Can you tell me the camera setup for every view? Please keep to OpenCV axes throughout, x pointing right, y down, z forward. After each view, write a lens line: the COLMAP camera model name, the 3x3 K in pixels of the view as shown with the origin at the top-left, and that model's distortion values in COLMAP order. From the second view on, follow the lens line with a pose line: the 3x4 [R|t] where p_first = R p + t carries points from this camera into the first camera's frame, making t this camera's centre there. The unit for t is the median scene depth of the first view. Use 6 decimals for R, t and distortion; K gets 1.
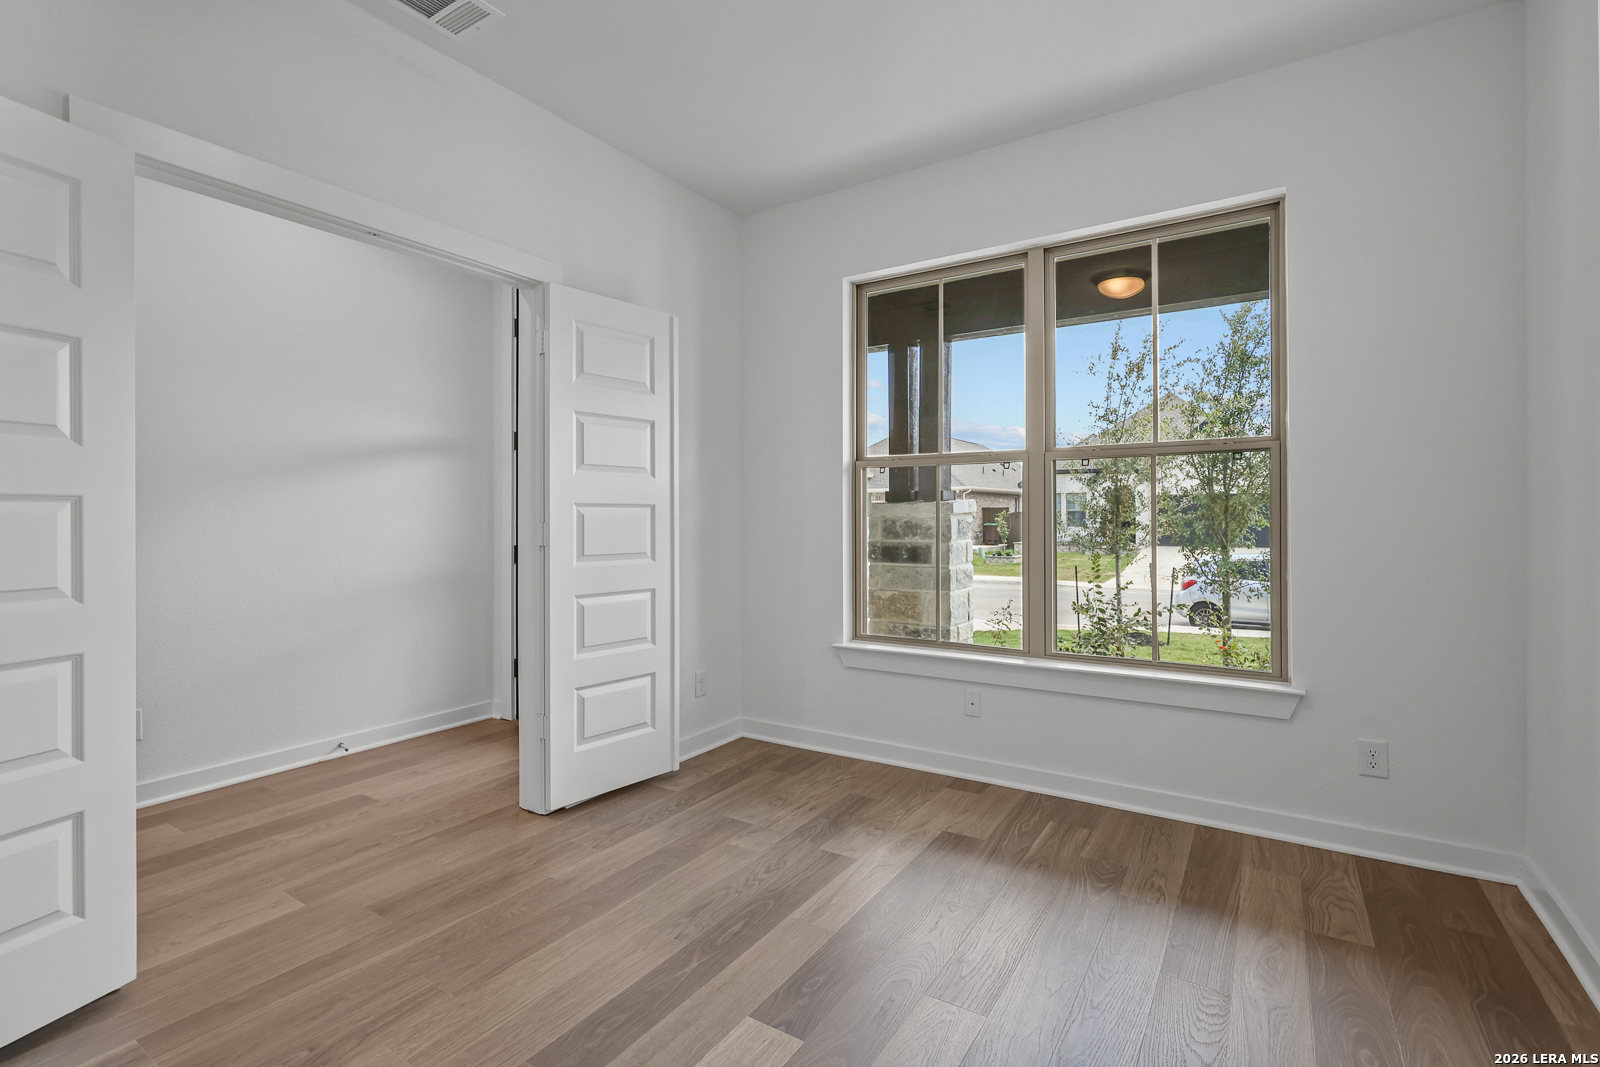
lens RADIAL K [[737.5, 0, 792.5], [0, 737.5, 496.8], [0, 0, 1]] dist [-0.007350, 0.003571]
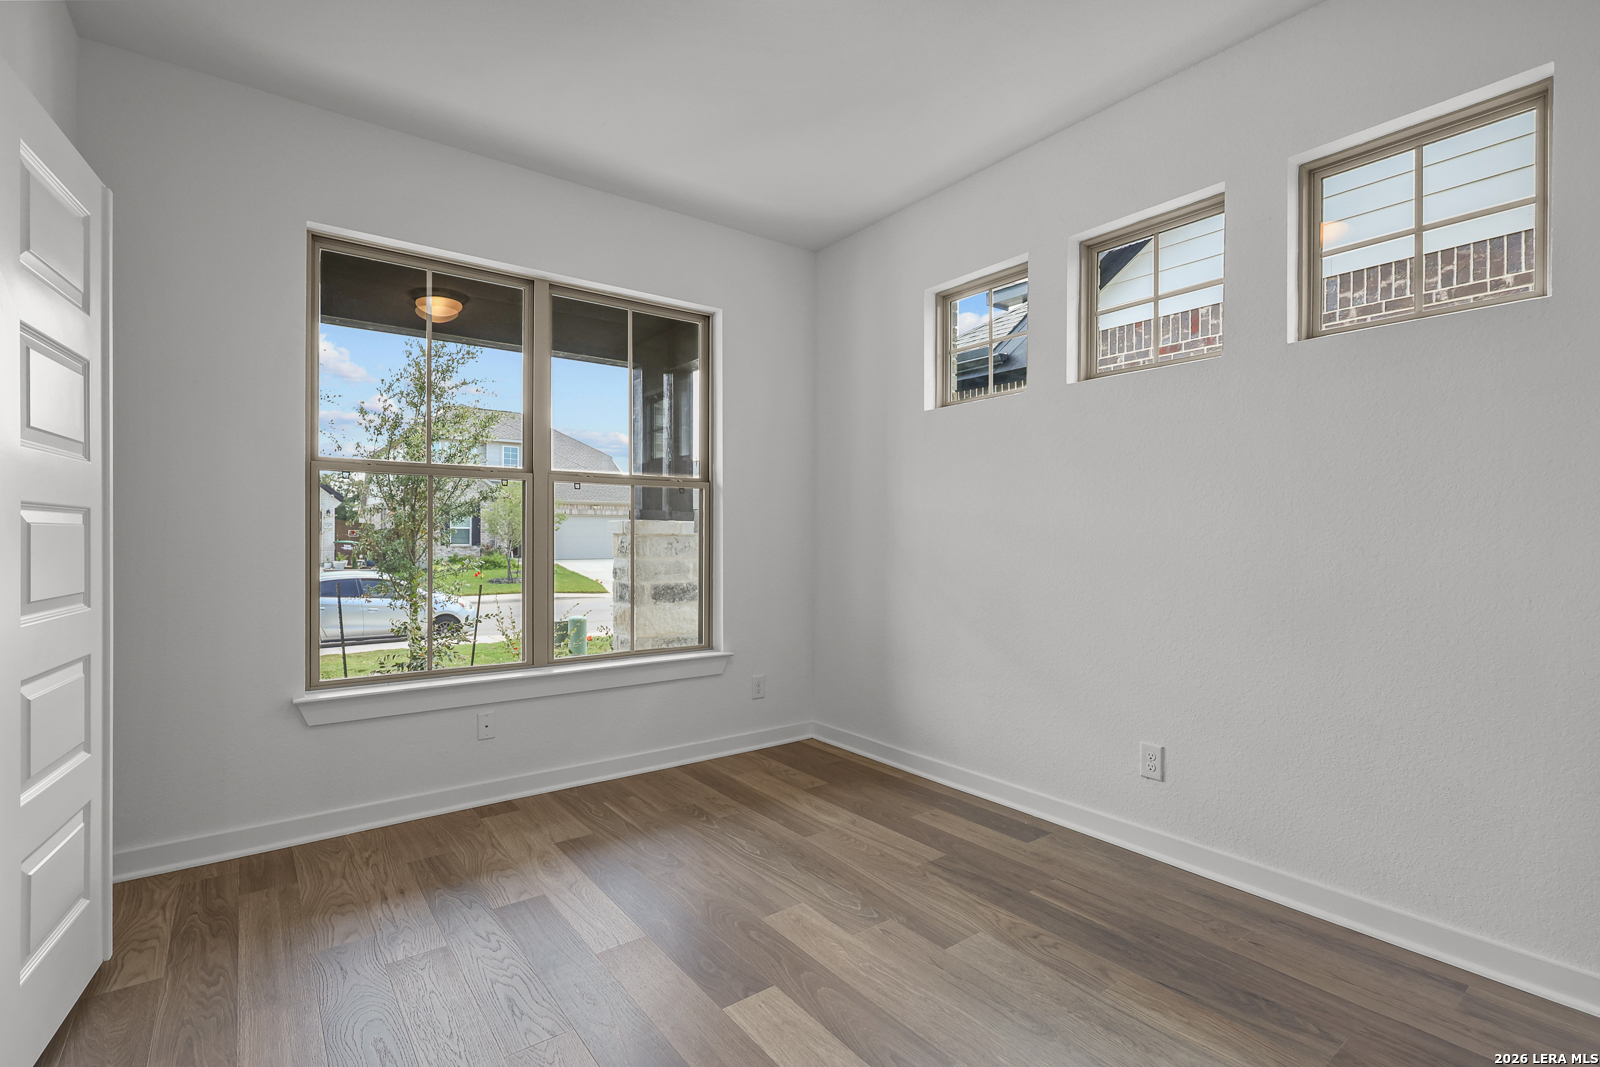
lens RADIAL K [[737.5, 0, 799.9], [0, 737.5, 541.5], [0, 0, 1]] dist [-0.007350, 0.003571]
pose [[0.339634, -0.000560, 0.940558, -0.594534], [-0.033227, 0.999369, 0.012593, 0.013028], [-0.939971, -0.035529, 0.339400, 0.331109]]
